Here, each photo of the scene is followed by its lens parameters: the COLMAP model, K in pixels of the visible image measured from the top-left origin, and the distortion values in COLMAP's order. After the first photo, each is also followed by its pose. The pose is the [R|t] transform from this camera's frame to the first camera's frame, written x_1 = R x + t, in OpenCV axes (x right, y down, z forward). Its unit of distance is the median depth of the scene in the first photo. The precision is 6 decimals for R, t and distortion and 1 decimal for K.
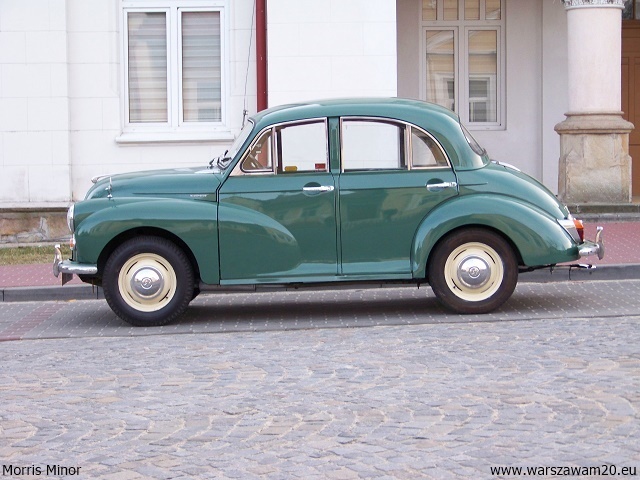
lens RADIAL K [[1599.0, 0, 320.0], [0, 1599.0, 240.0], [0, 0, 1]] dist [0.021287, 0.035299]
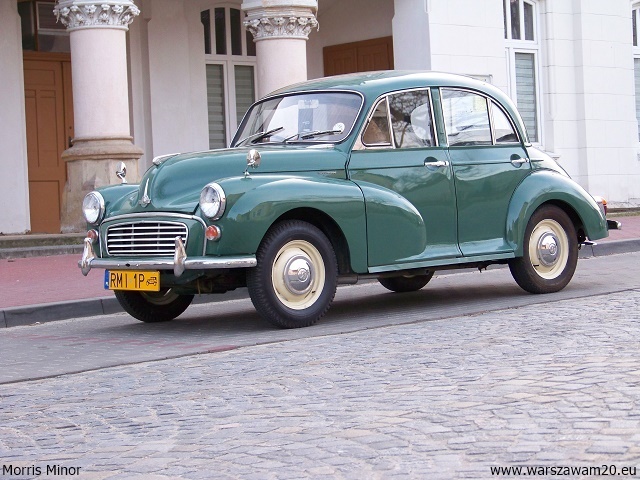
lens RADIAL K [[1599.0, 0, 320.0], [0, 1599.0, 240.0], [0, 0, 1]] dist [0.021287, 0.035299]
pose [[0.772052, -0.032590, 0.634723, -0.629592], [0.066315, 0.997364, -0.029453, 0.033664], [-0.632090, 0.064831, 0.772178, 0.336825]]
